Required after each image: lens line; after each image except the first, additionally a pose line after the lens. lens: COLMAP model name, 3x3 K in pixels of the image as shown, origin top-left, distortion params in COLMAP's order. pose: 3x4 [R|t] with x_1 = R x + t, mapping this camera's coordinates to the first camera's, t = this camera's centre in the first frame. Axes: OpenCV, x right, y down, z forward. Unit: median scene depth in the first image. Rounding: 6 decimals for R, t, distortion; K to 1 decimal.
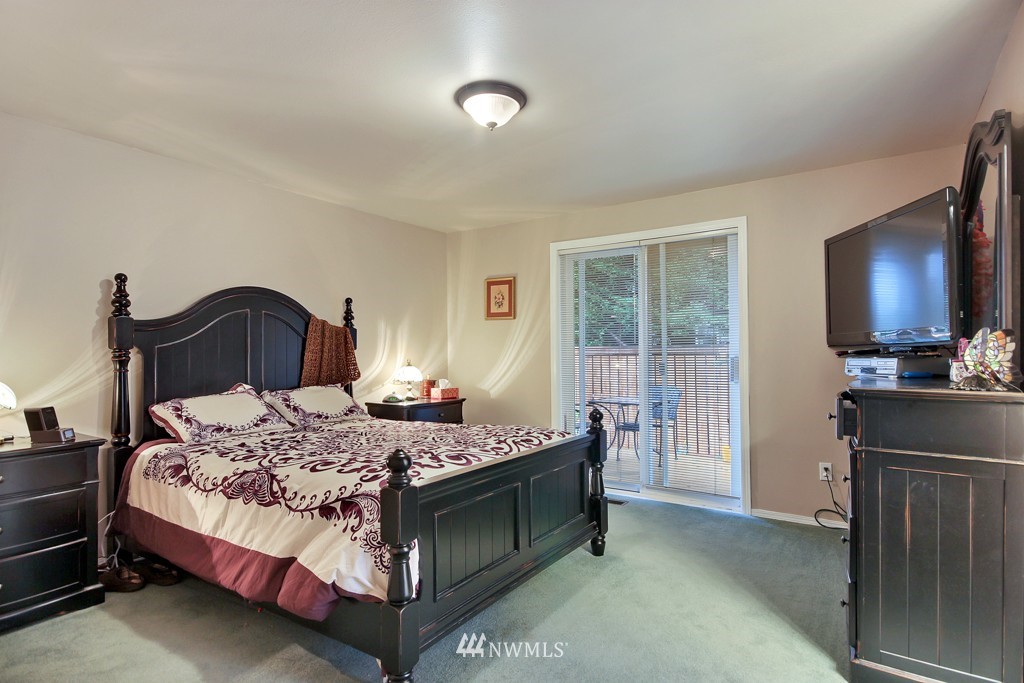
lens RADIAL K [[524.9, 0, 508.4], [0, 524.9, 344.4], [0, 0, 1]] dist [0.001794, -0.001178]
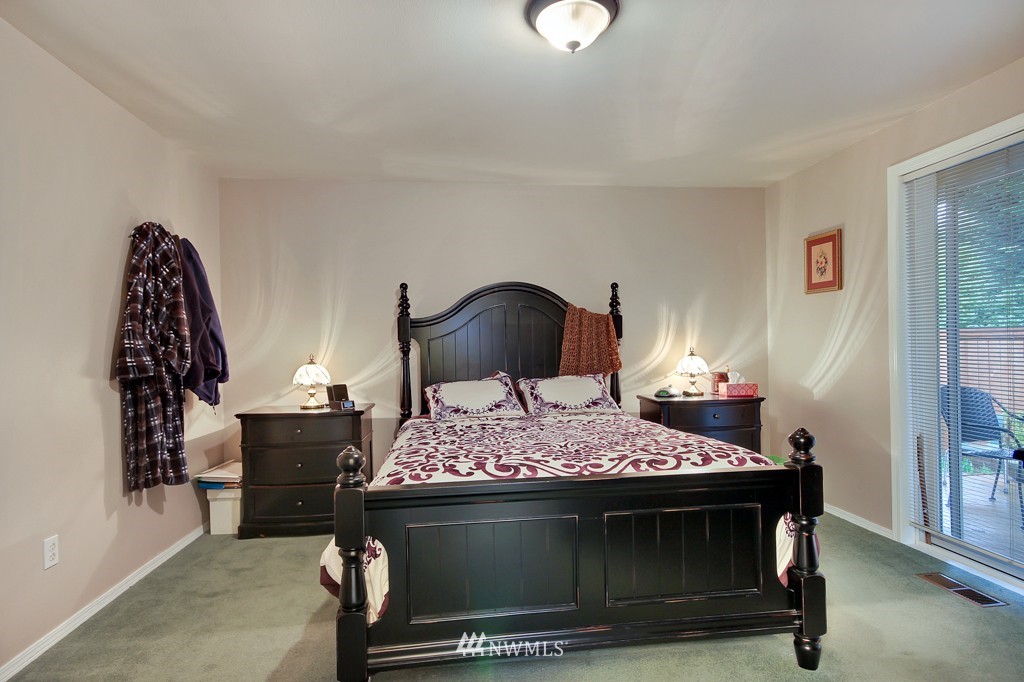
lens RADIAL K [[524.9, 0, 509.5], [0, 524.9, 344.5], [0, 0, 1]] dist [0.001794, -0.001178]
pose [[0.669566, -0.009877, -0.742686, 0.268806], [0.028434, 0.999519, 0.012342, 0.004592], [0.742208, -0.029382, 0.669526, 0.228766]]
